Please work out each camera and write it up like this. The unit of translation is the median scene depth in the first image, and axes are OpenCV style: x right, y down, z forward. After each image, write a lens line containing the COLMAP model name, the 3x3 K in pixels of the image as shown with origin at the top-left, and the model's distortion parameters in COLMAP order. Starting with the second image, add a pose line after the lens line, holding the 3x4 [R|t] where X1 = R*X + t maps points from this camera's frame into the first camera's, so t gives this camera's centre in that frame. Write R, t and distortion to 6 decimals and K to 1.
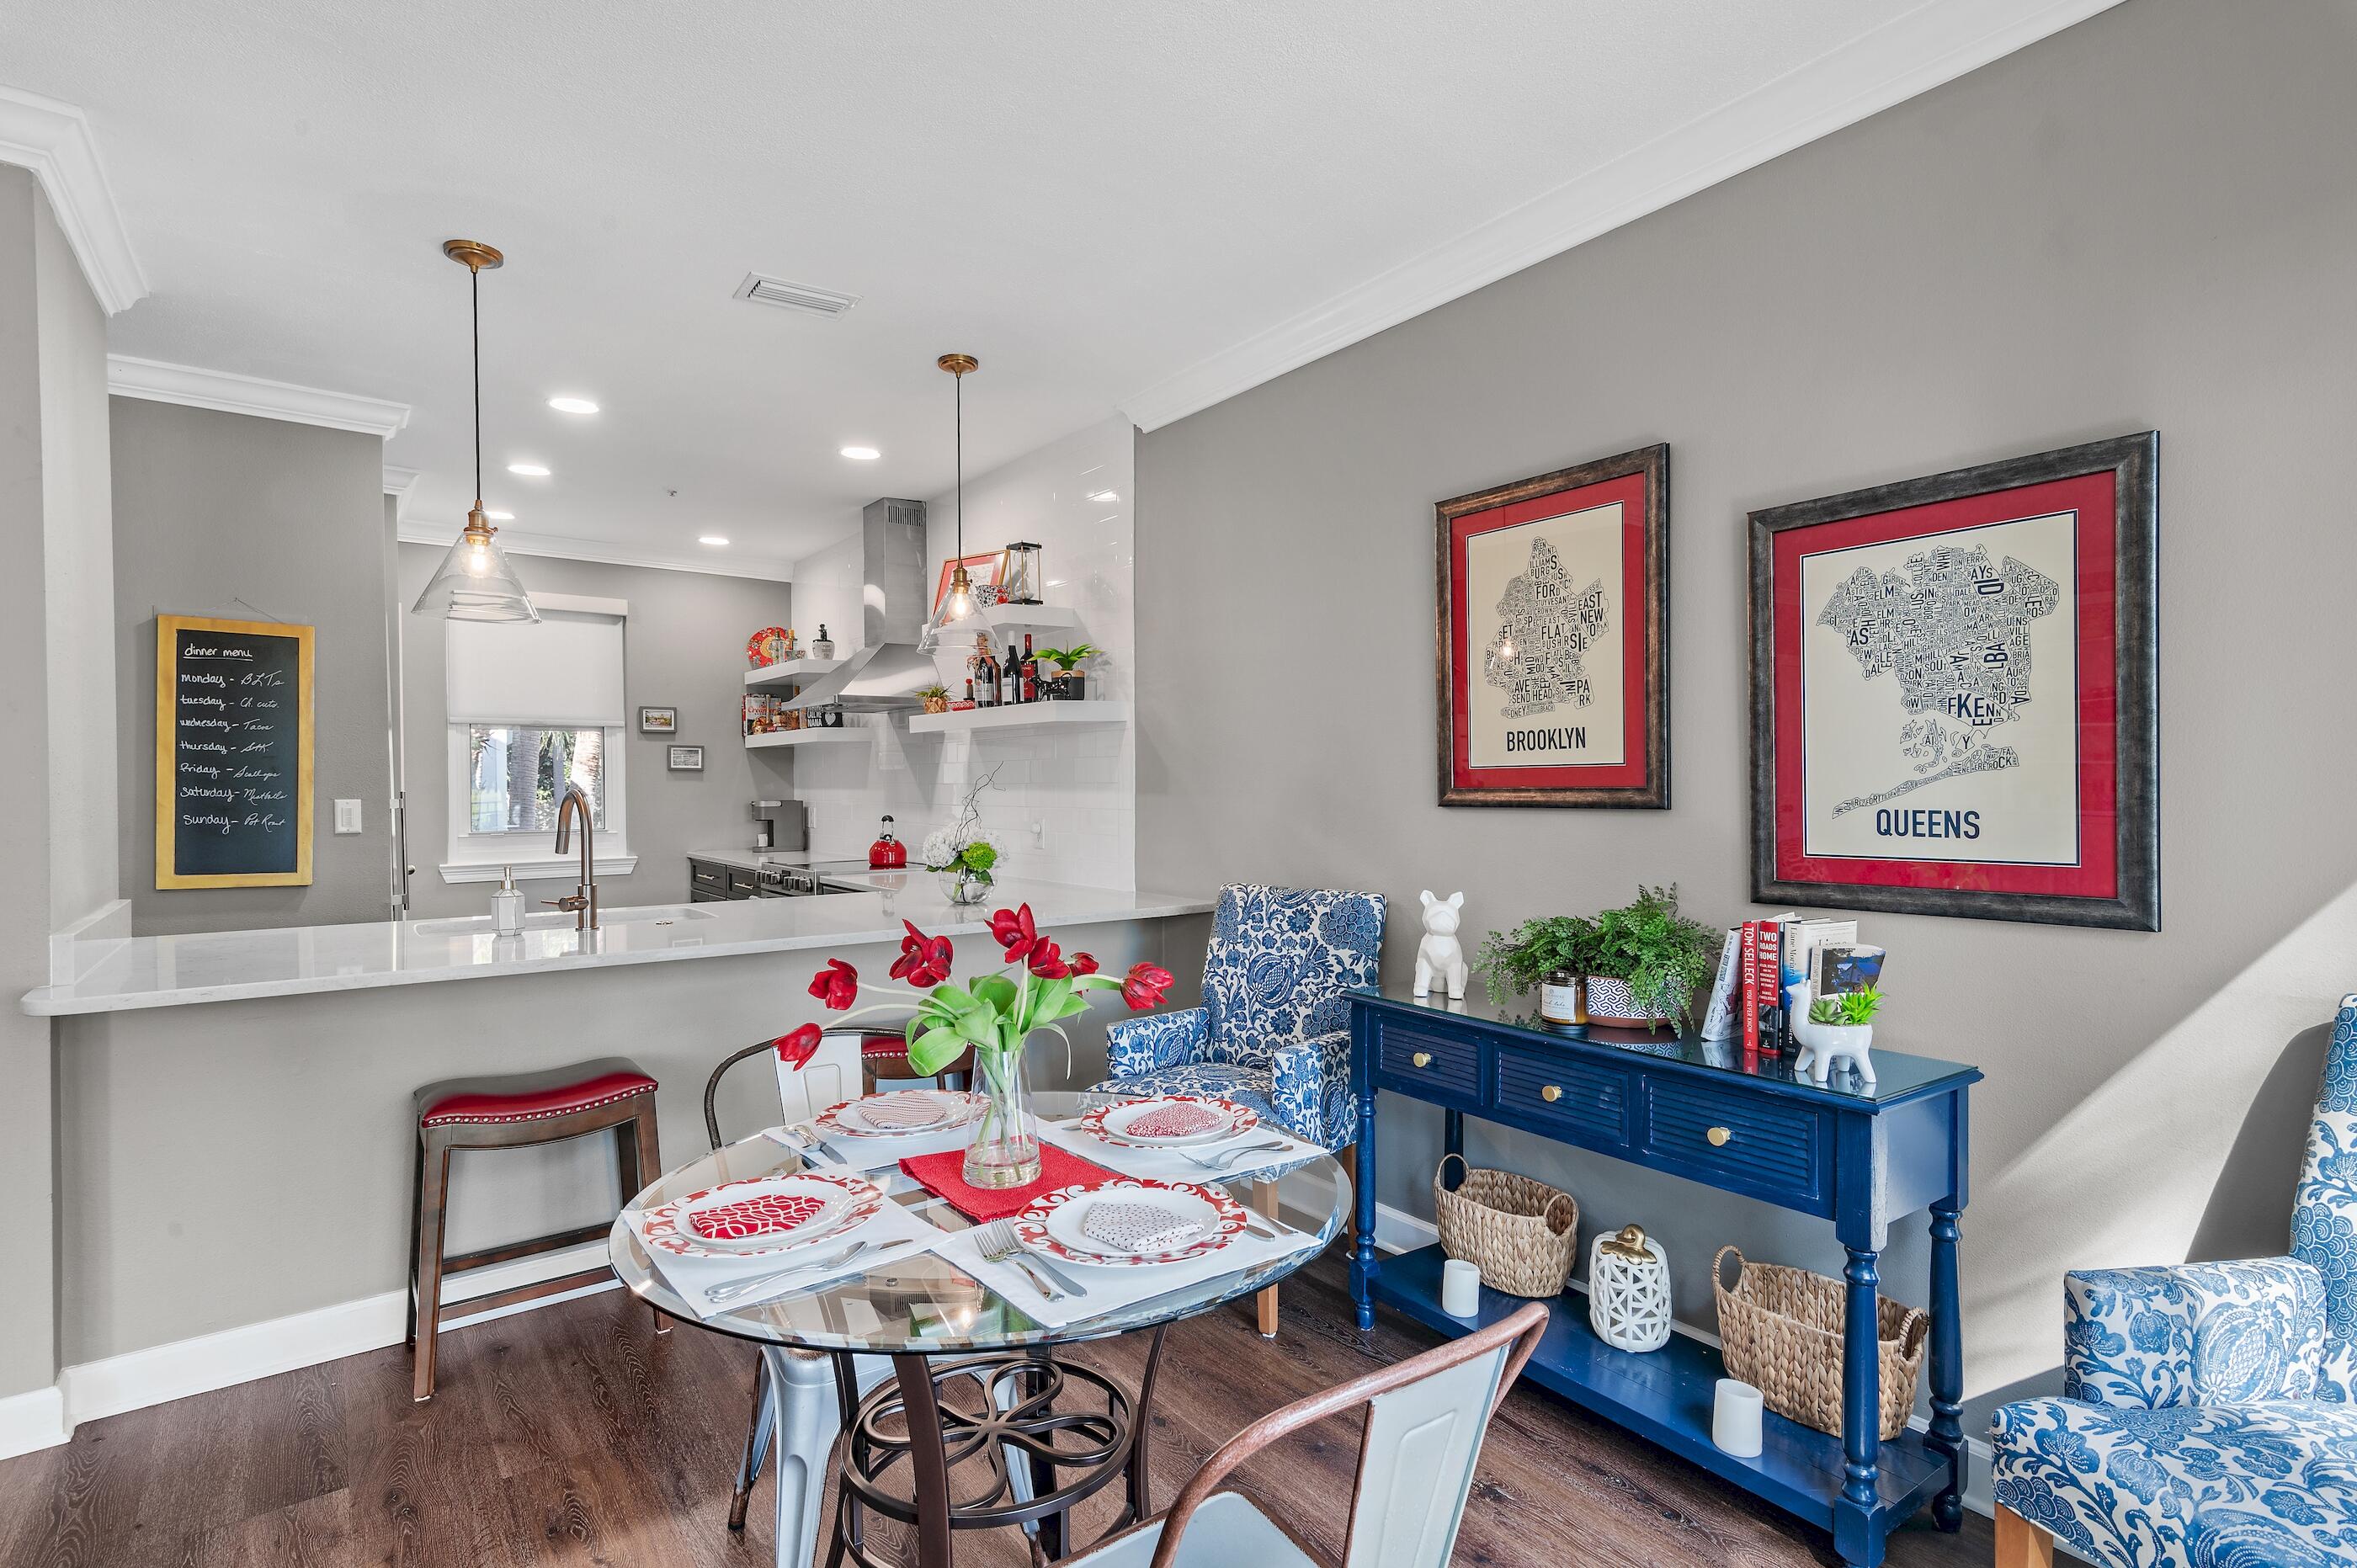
lens RADIAL K [[1145.2, 0, 1167.3], [0, 1145.2, 803.3], [0, 0, 1]] dist [0.013372, 0.000434]
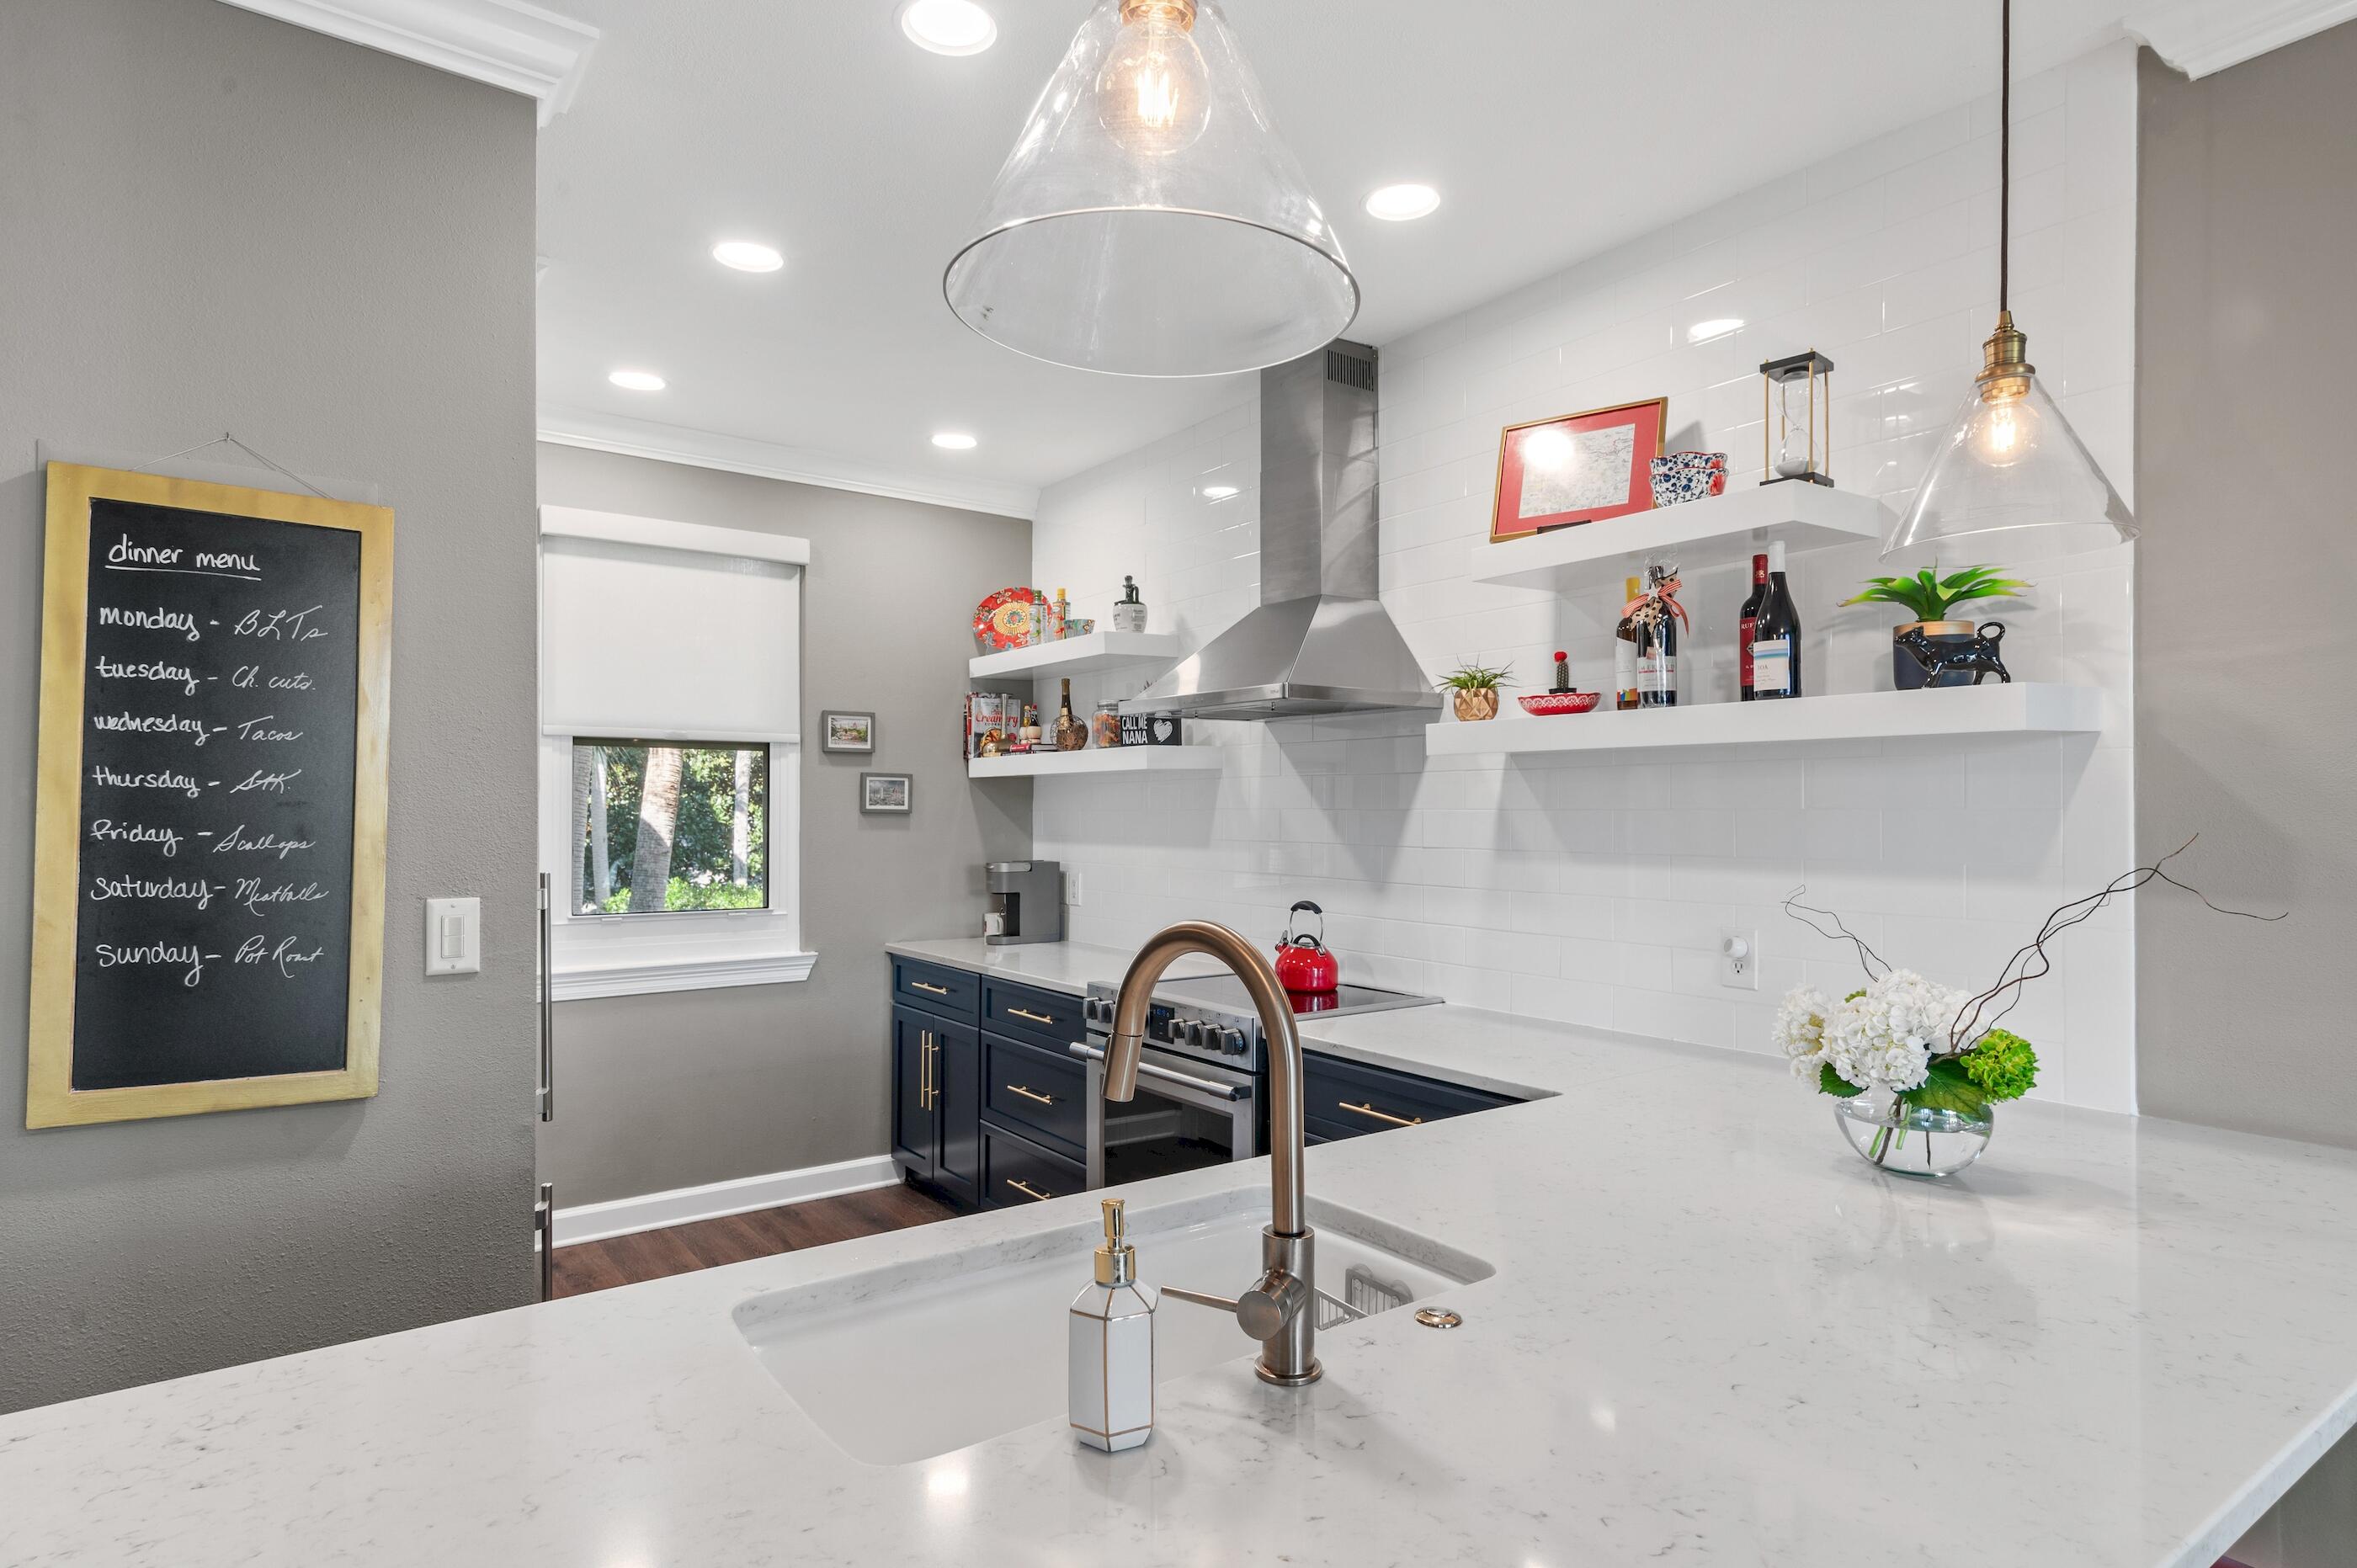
lens RADIAL K [[1255.4, 0, 1100.9], [0, 1255.4, 809.7], [0, 0, 1]] dist [0.012873, -0.000101]
pose [[0.998524, 0.007318, -0.053810, -0.401408], [-0.008353, 0.999784, -0.019028, -0.028056], [0.053659, 0.019449, 0.998370, 0.486046]]
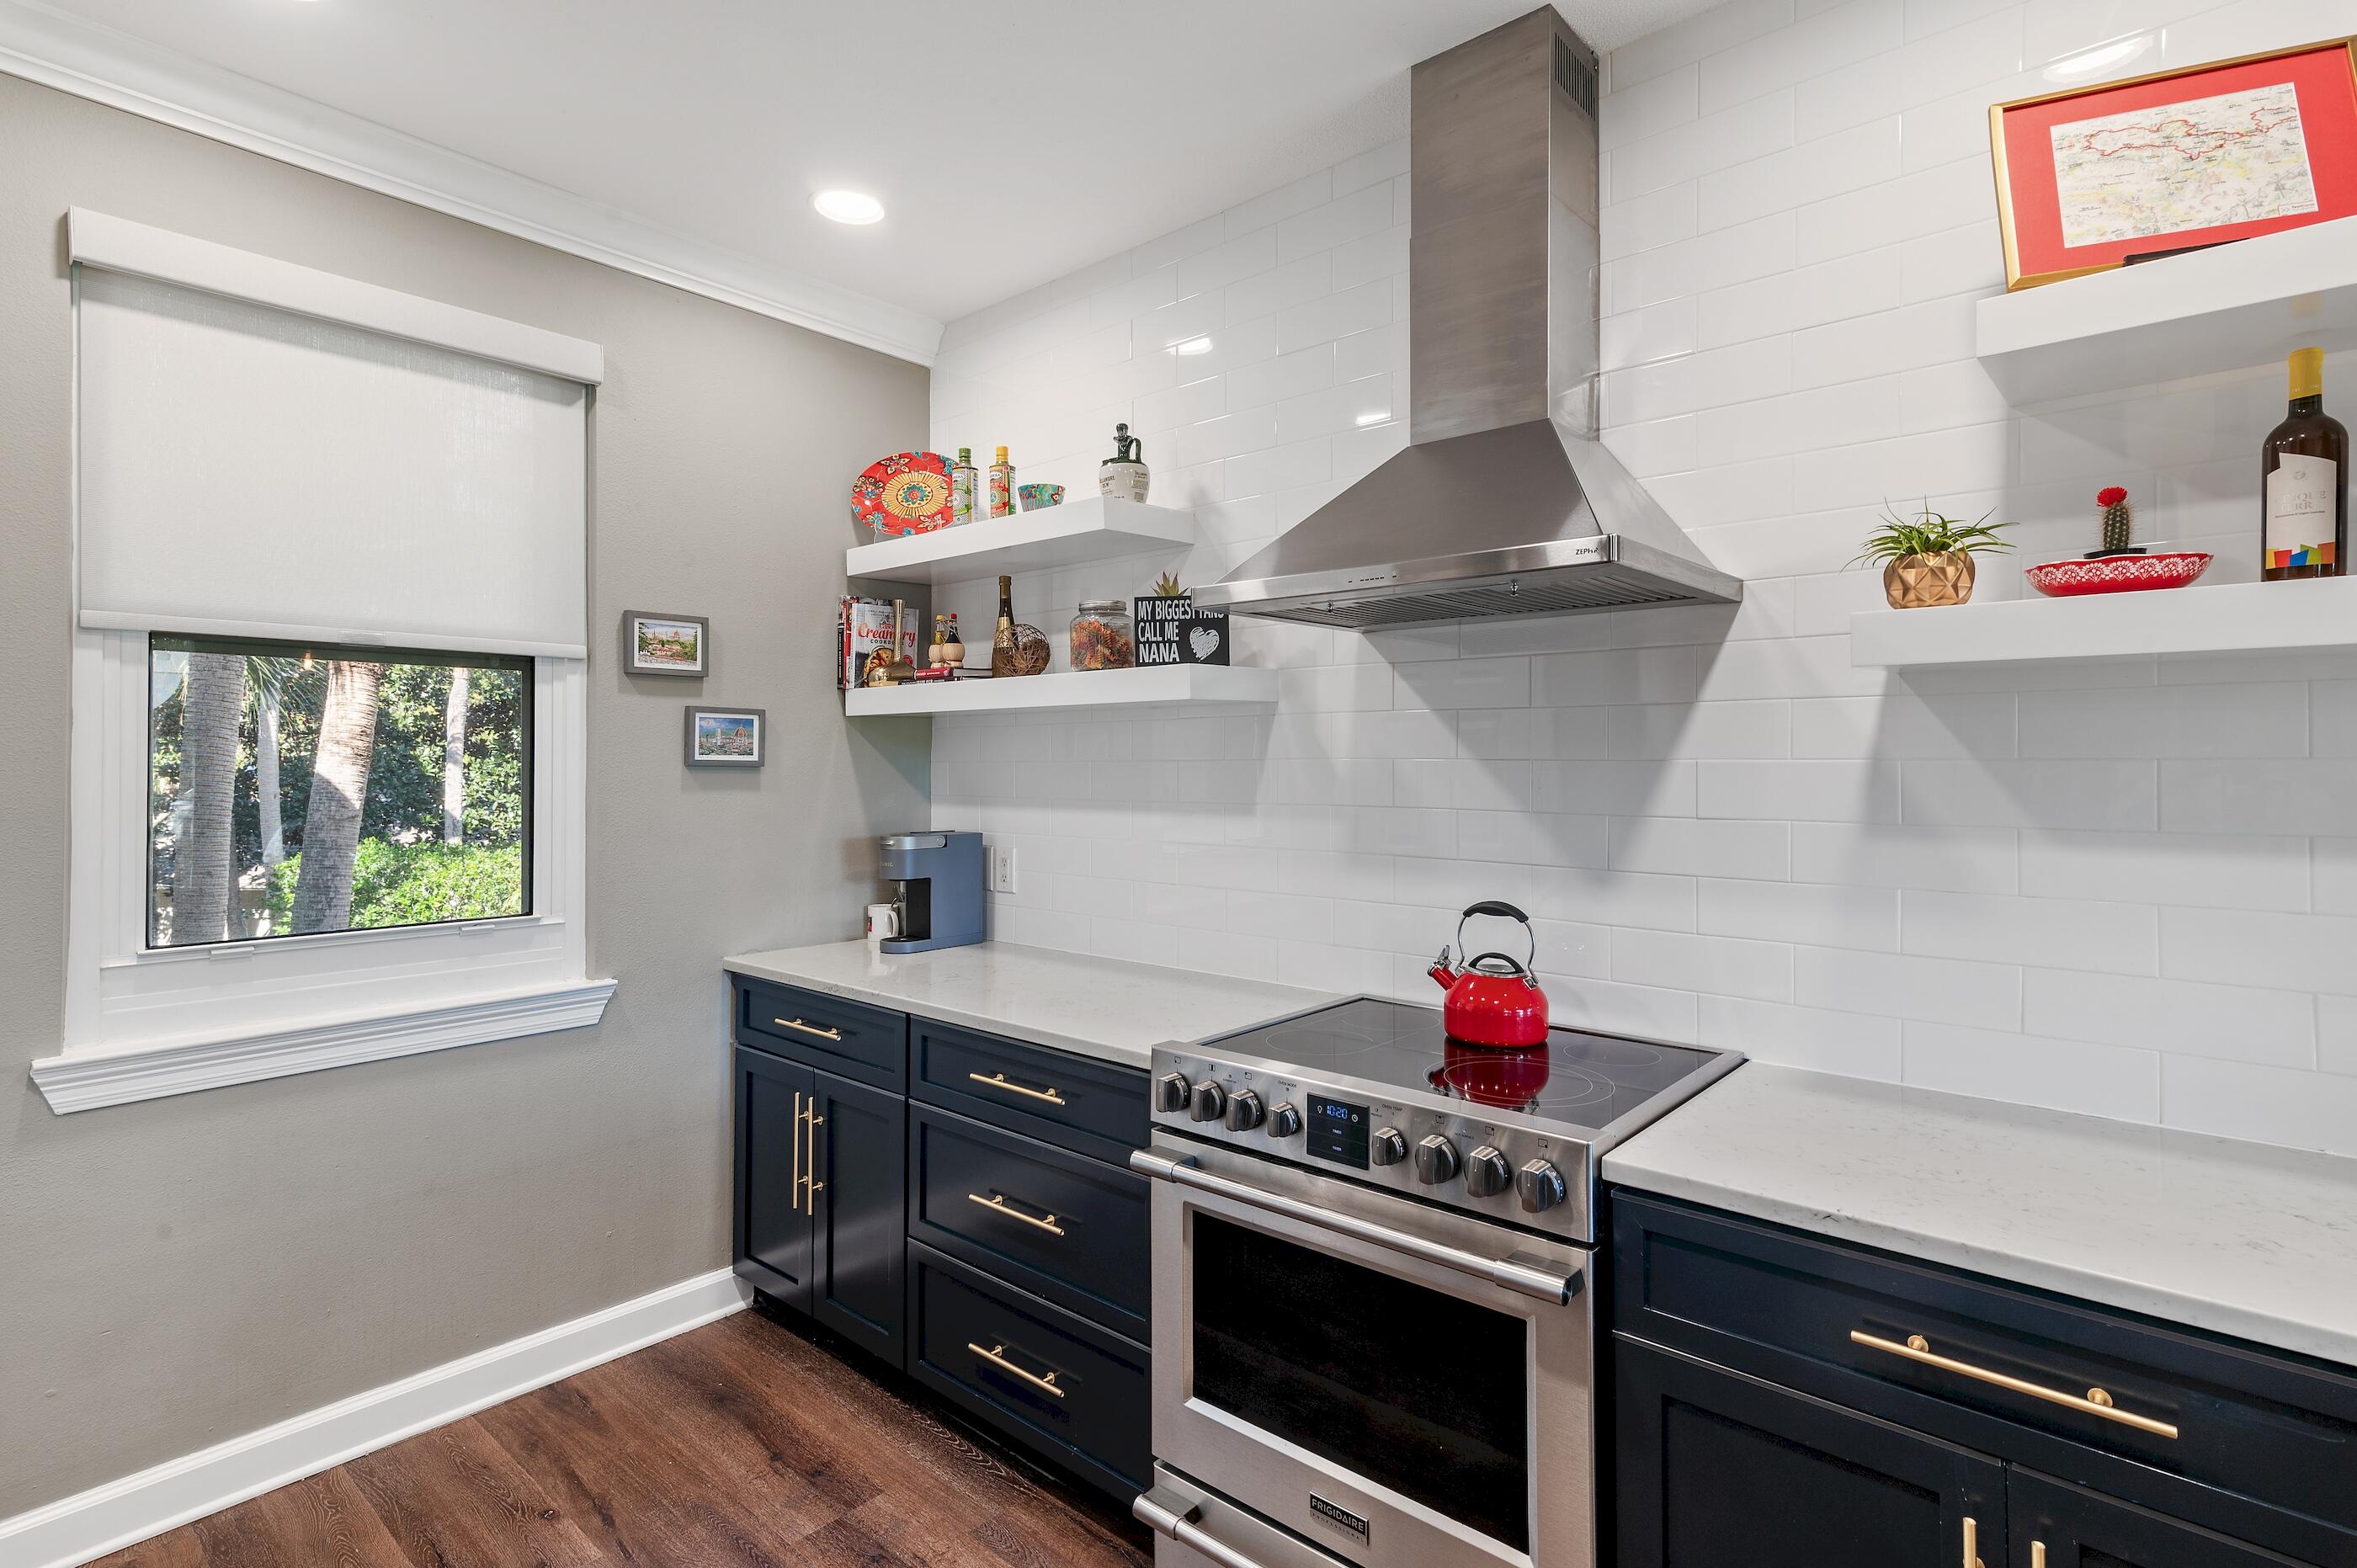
lens RADIAL K [[1155.0, 0, 1187.1], [0, 1155.0, 758.3], [0, 0, 1]] dist [0.015190, -0.000135]
pose [[0.973354, 0.005757, 0.229236, -0.530962], [-0.000729, 0.999757, -0.022012, -0.033965], [-0.229308, 0.021258, 0.973122, 0.819825]]
